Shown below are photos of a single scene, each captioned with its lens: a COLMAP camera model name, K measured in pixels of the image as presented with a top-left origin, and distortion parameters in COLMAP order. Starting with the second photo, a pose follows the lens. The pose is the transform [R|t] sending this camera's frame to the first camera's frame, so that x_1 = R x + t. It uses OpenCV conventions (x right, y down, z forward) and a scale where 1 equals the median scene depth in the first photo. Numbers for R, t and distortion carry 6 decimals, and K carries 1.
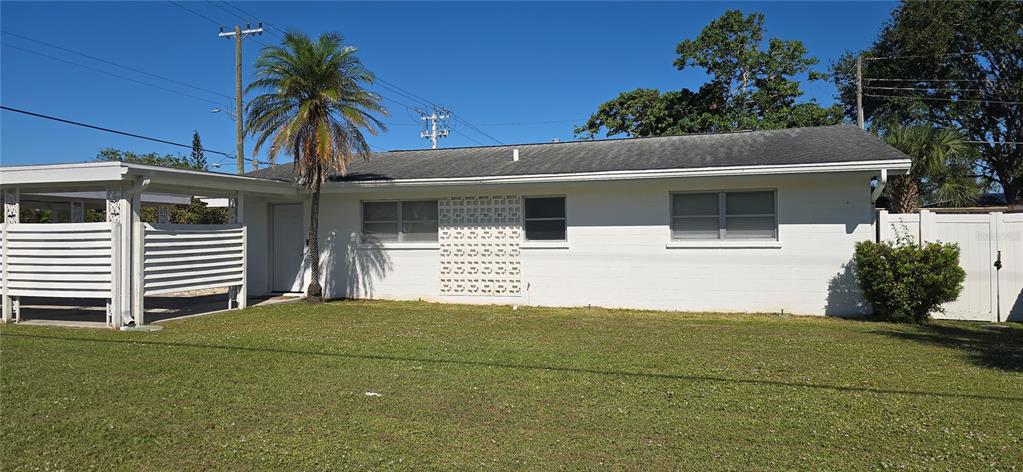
lens RADIAL K [[675.8, 0, 511.5], [0, 675.8, 236.0], [0, 0, 1]] dist [0.092796, -0.061731]
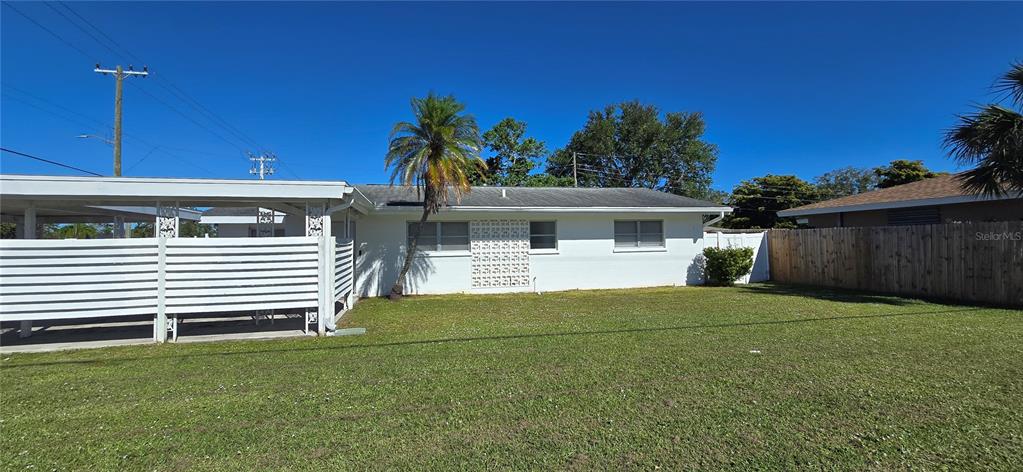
lens RADIAL K [[416.5, 0, 510.7], [0, 416.5, 225.7], [0, 0, 1]] dist [-0.002434, -0.000361]
pose [[0.852420, 0.016446, 0.522599, -0.524859], [0.009893, 0.998819, -0.047569, -0.002330], [-0.522764, 0.045719, 0.851251, 0.225016]]
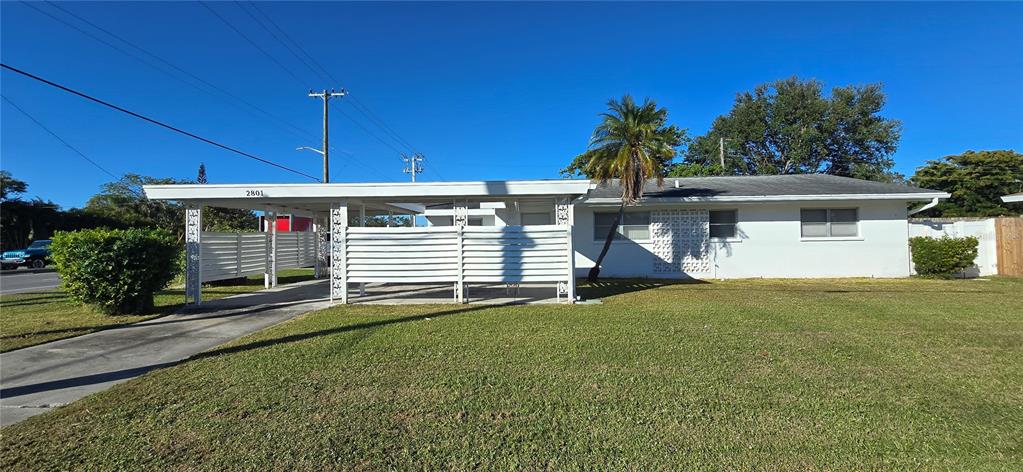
lens RADIAL K [[416.5, 0, 510.7], [0, 416.5, 225.7], [0, 0, 1]] dist [-0.002434, -0.000361]
pose [[0.958777, 0.002222, 0.284151, -0.722797], [0.005960, 0.999592, -0.027927, 0.003021], [-0.284097, 0.028469, 0.958373, 0.202941]]
